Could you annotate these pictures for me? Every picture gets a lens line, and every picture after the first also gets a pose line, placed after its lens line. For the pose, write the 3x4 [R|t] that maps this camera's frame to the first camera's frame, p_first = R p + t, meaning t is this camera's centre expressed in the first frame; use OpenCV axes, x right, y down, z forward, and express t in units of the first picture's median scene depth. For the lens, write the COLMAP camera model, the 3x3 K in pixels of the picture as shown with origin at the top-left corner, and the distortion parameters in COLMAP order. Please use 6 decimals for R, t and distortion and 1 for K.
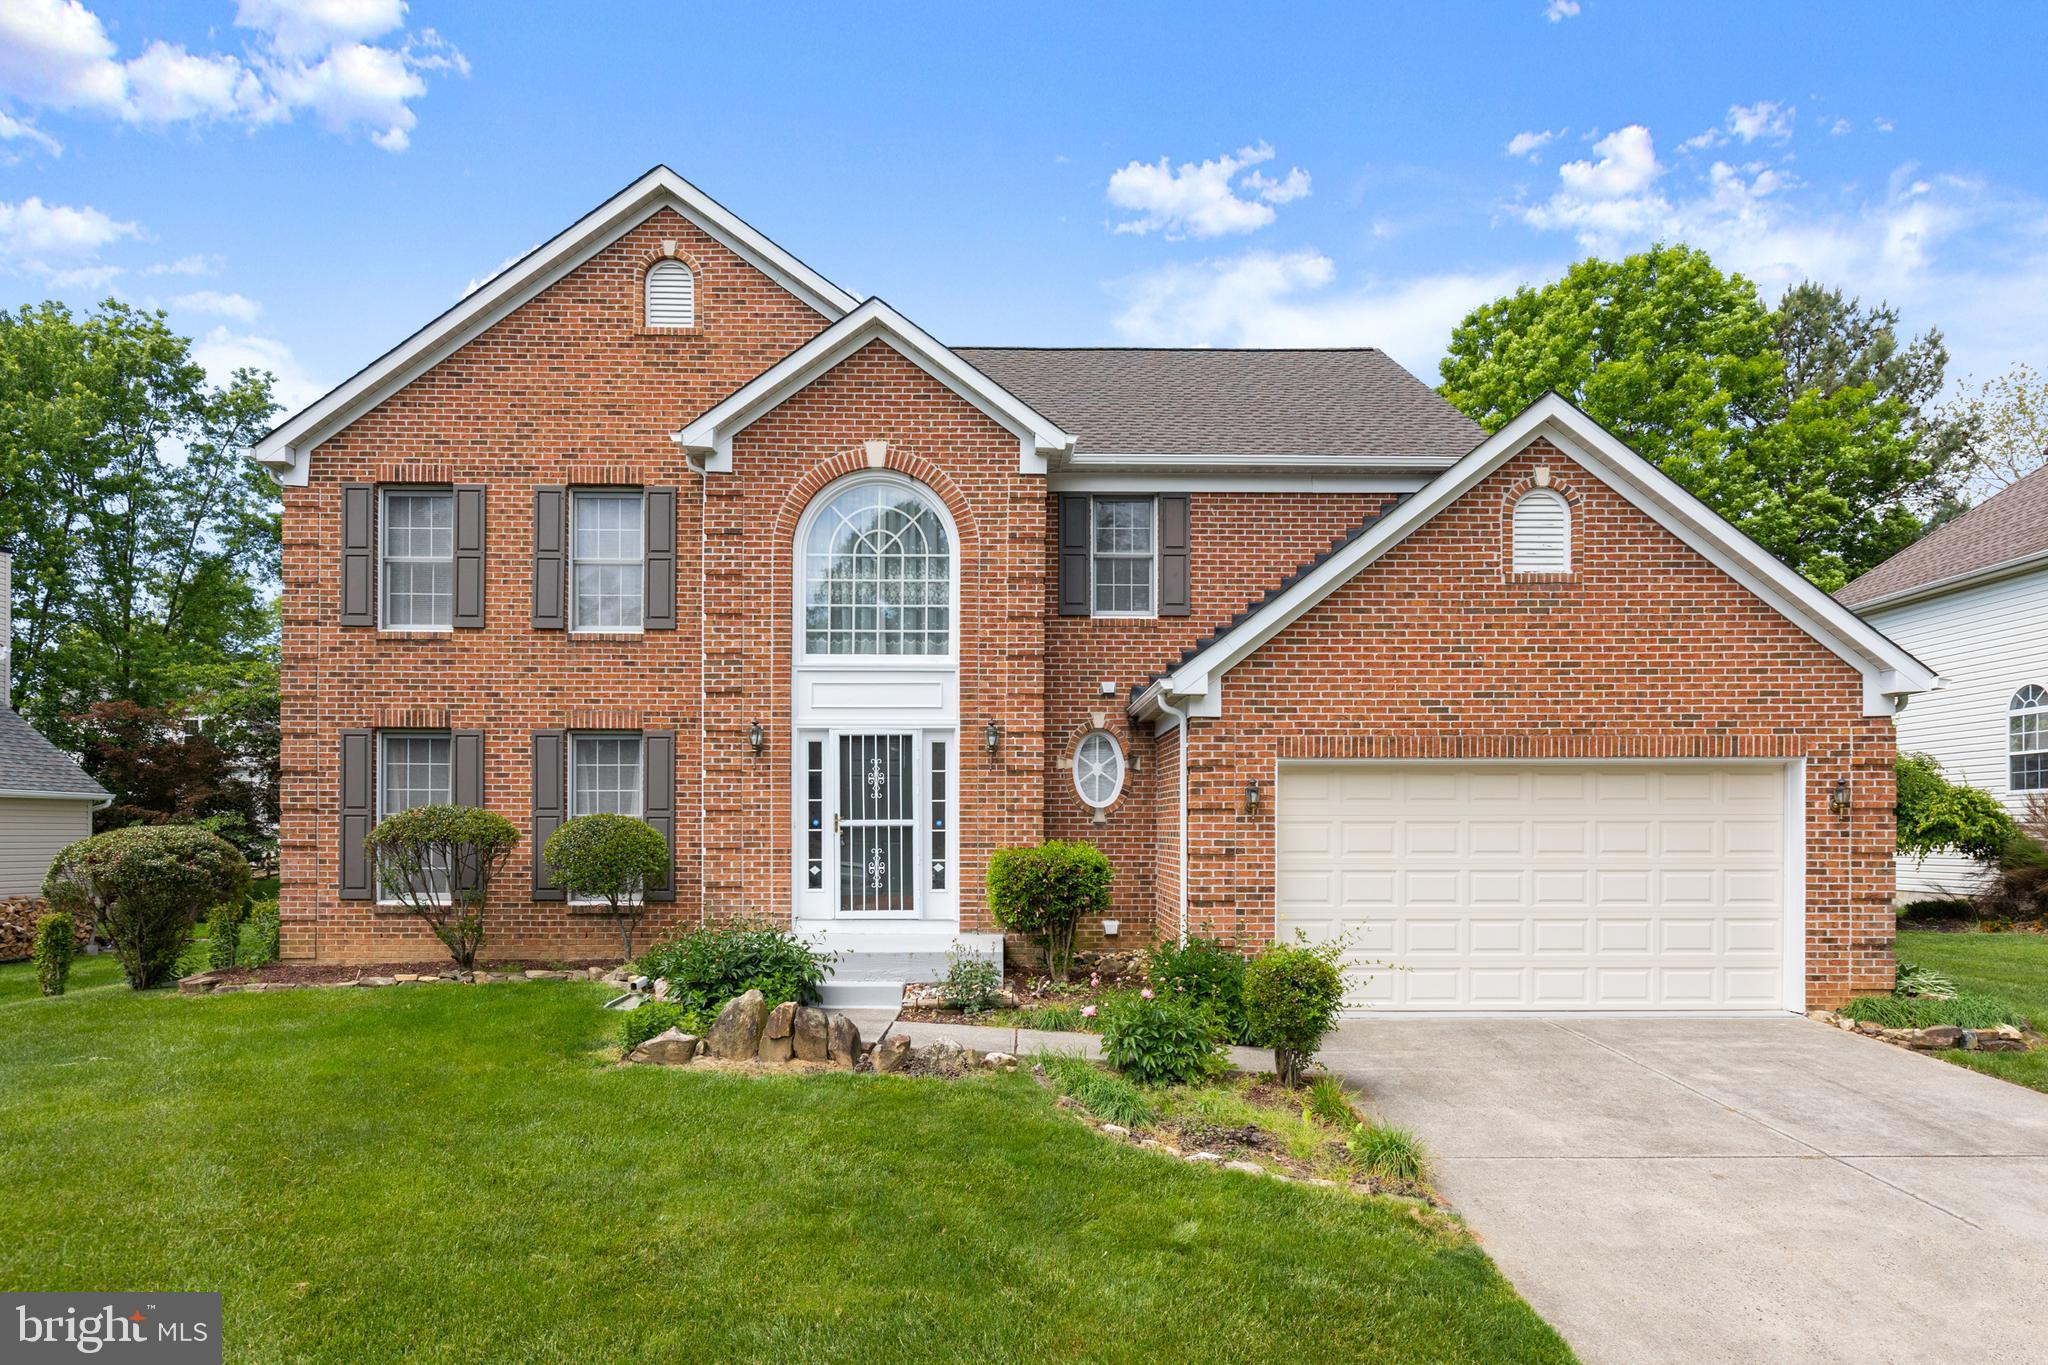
lens RADIAL K [[1779.1, 0, 1078.9], [0, 1779.1, 784.8], [0, 0, 1]] dist [0.015165, 0.005450]
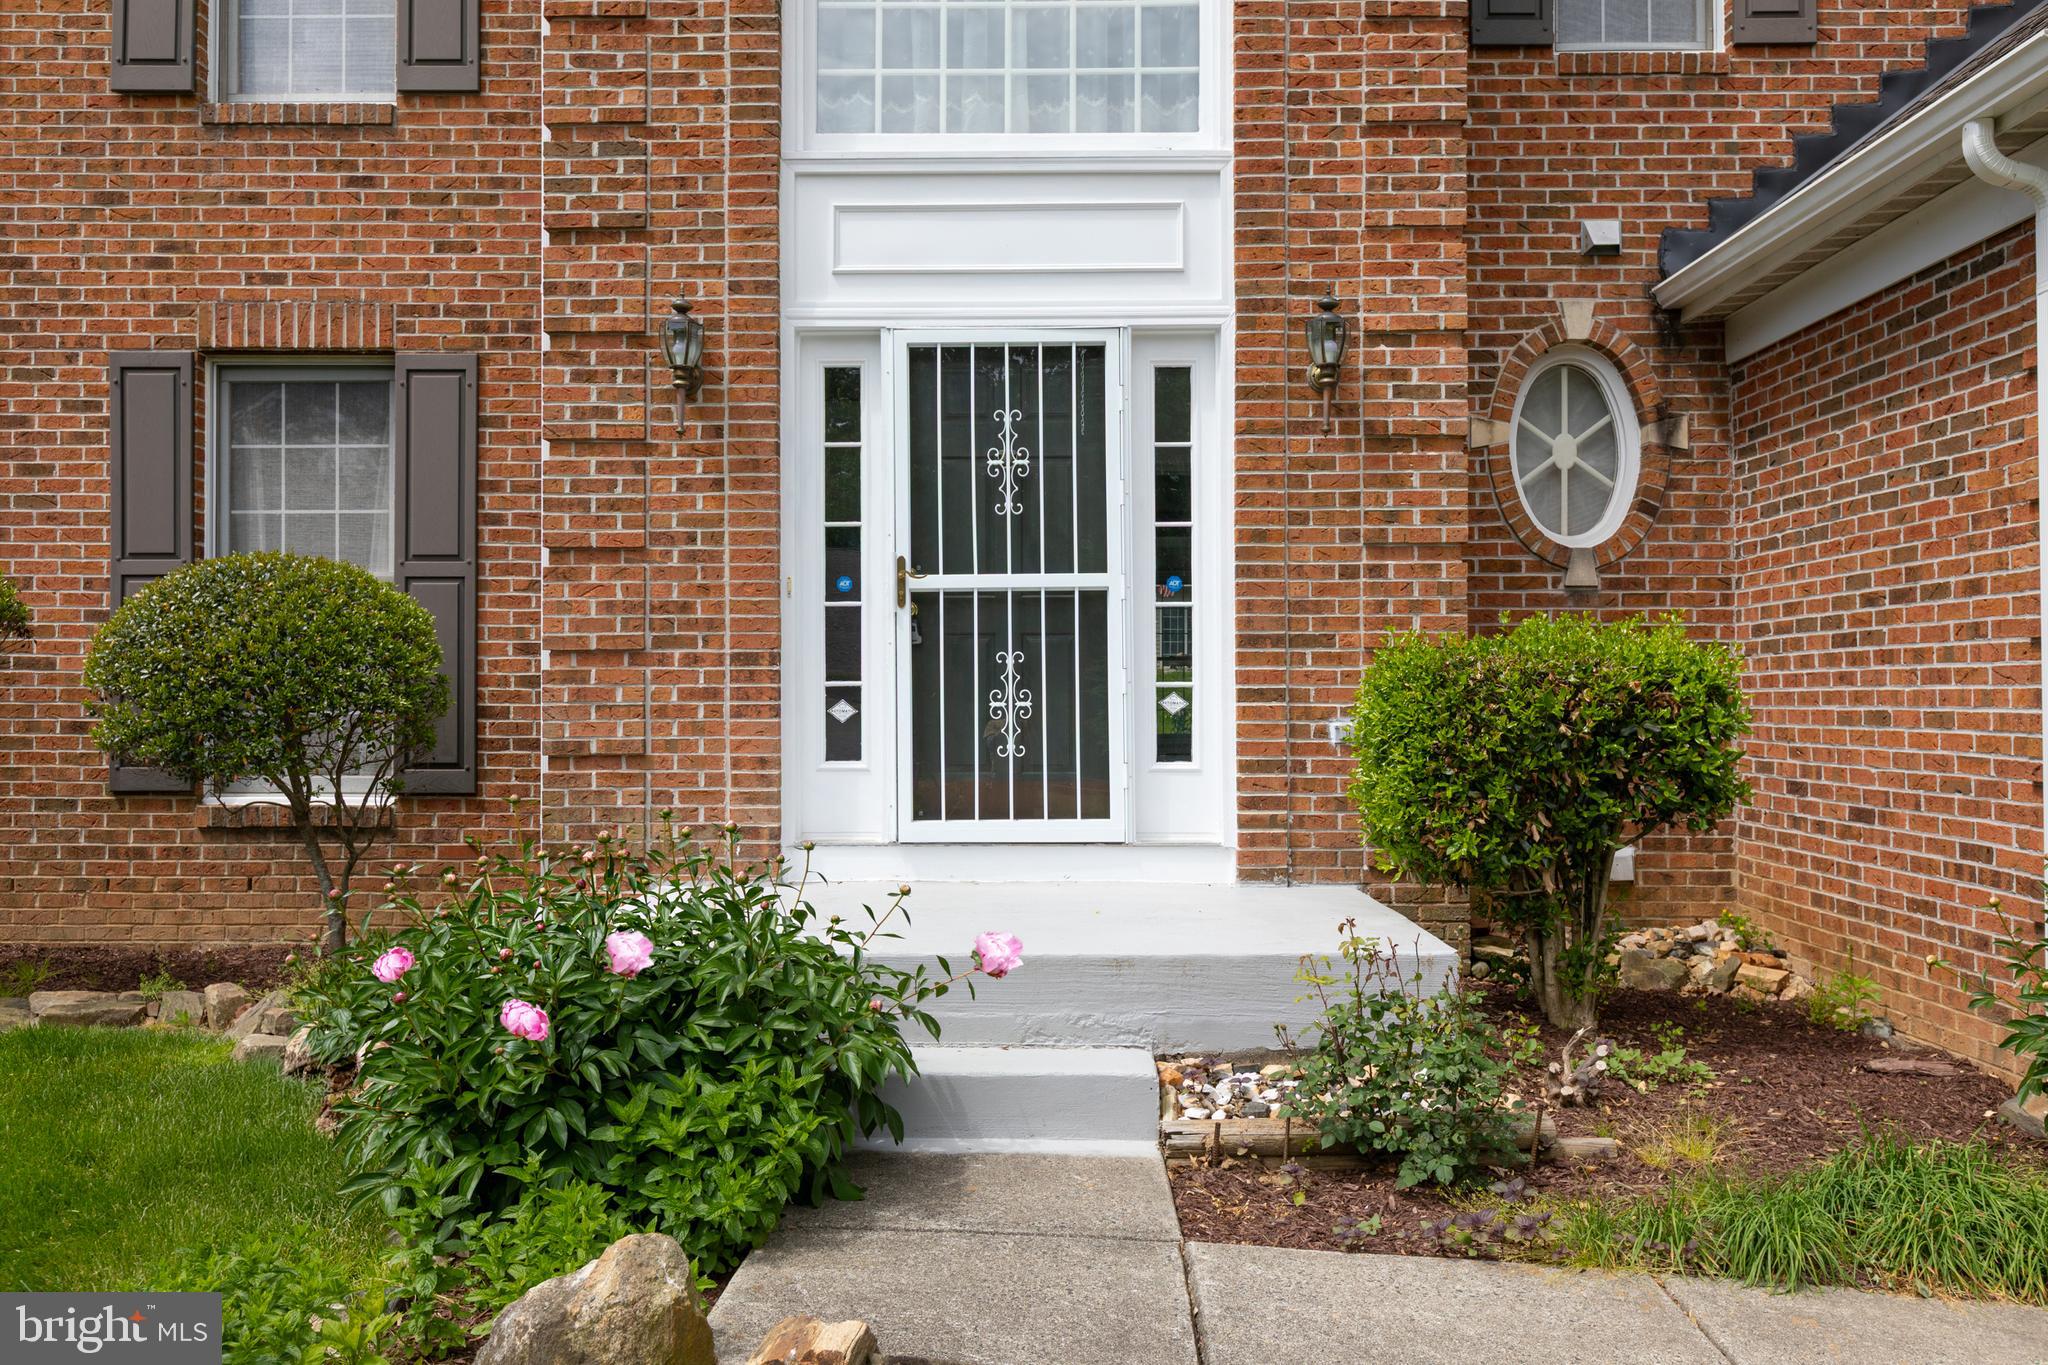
lens RADIAL K [[1801.3, 0, 974.9], [0, 1801.3, 664.7], [0, 0, 1]] dist [0.005927, 0.000956]
pose [[0.999514, -0.003119, -0.031033, -0.109365], [0.002879, 0.999966, -0.007769, 0.041526], [0.031056, 0.007676, 0.999488, 0.626643]]
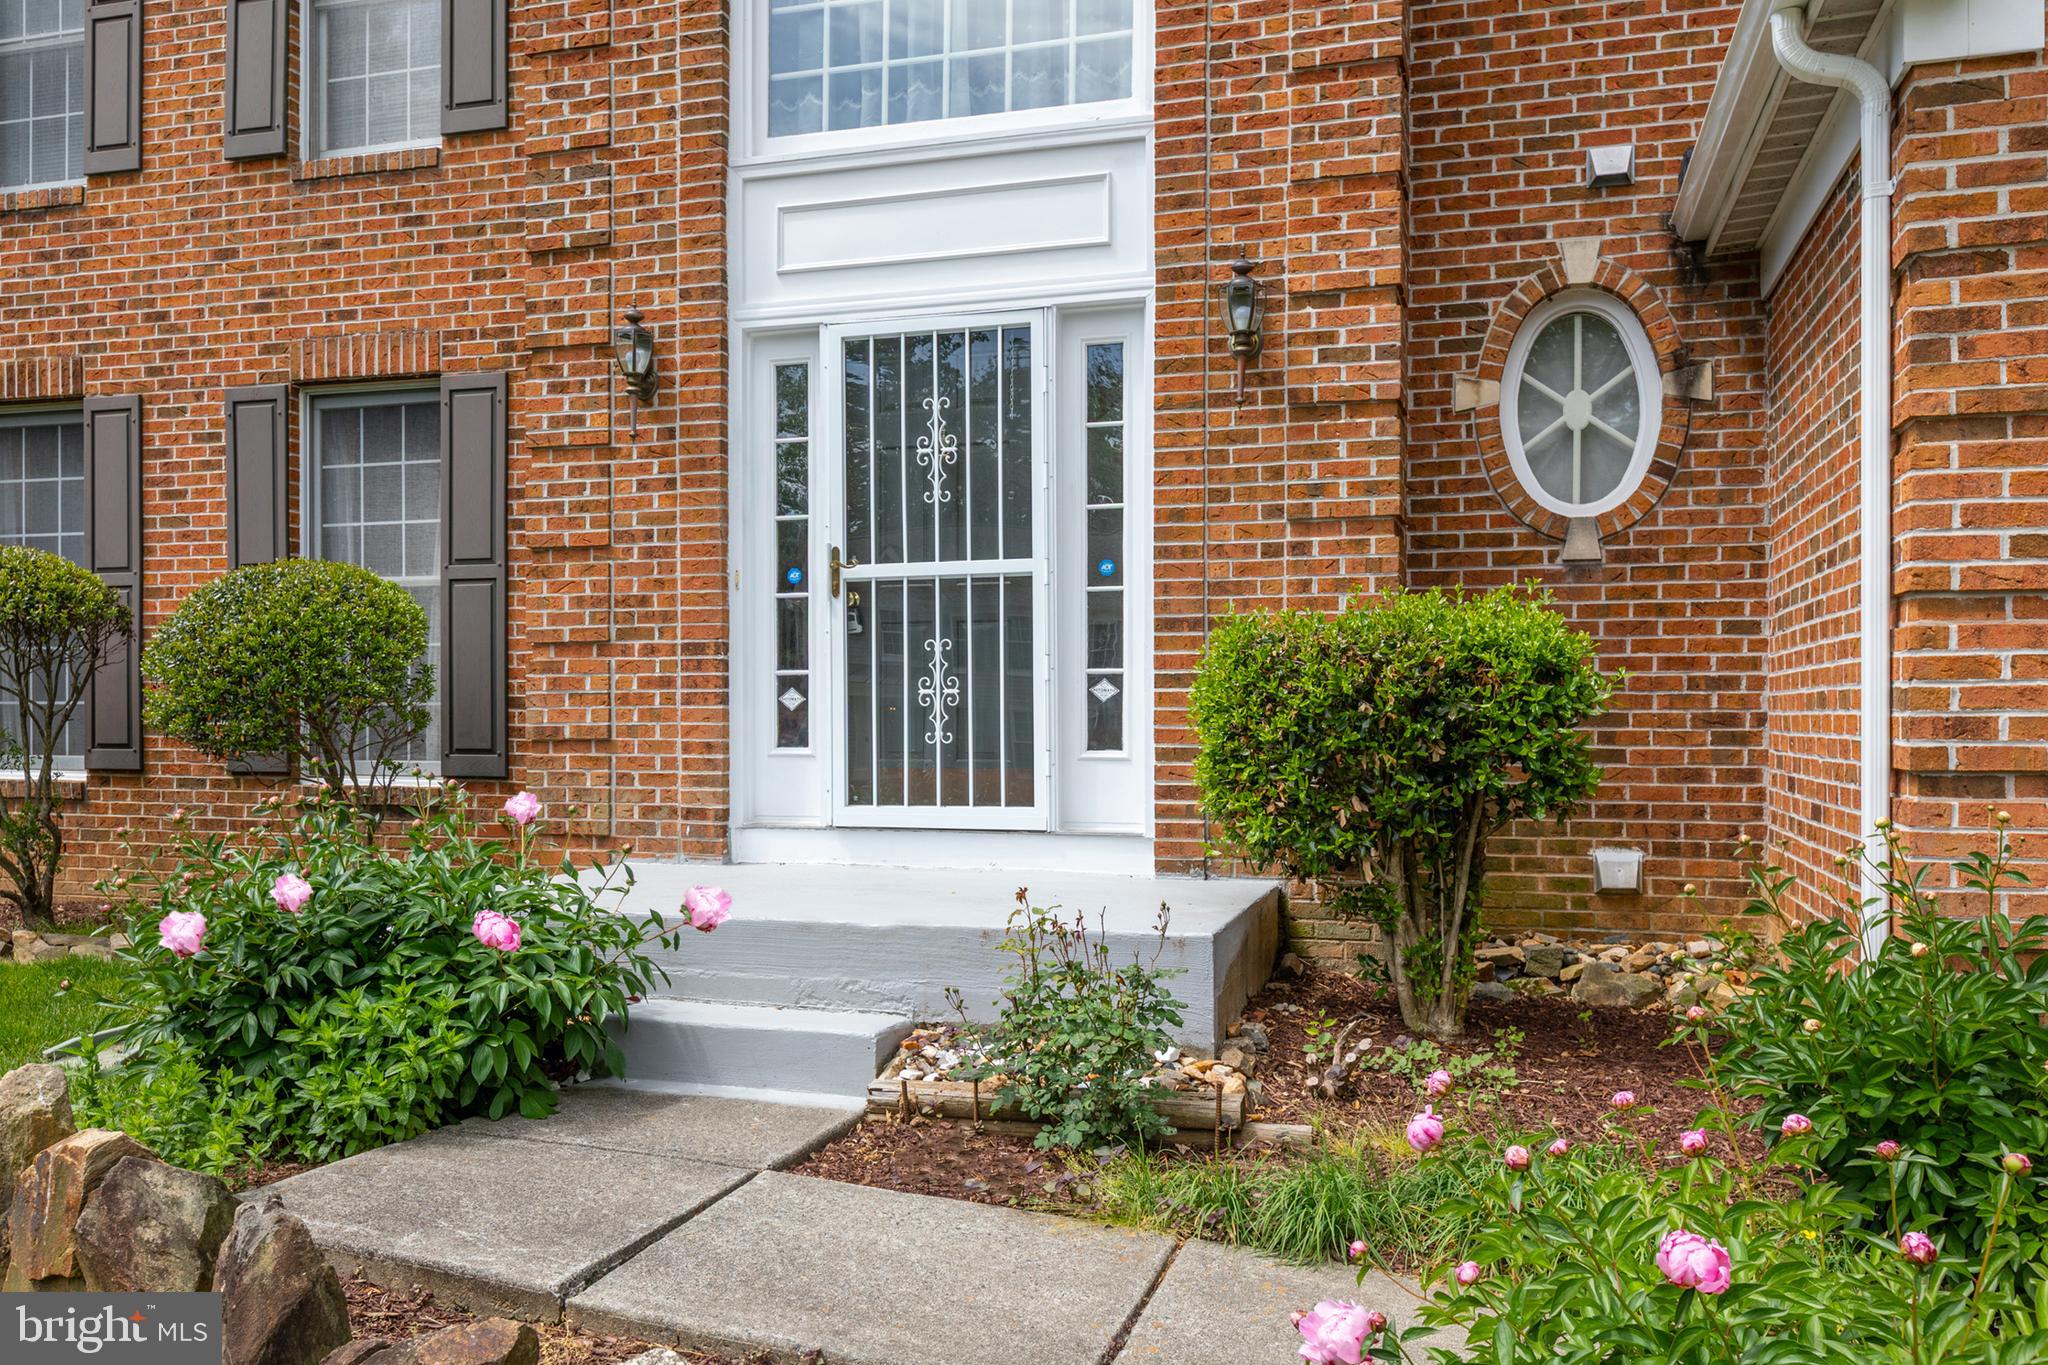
lens RADIAL K [[1980.0, 0, 876.1], [0, 1980.0, 733.9], [0, 0, 1]] dist [0.010976, -0.007411]
pose [[0.928956, 0.001449, -0.370188, 0.027300], [0.003581, 0.999910, 0.012901, 0.050334], [0.370173, -0.013311, 0.928867, 0.611828]]
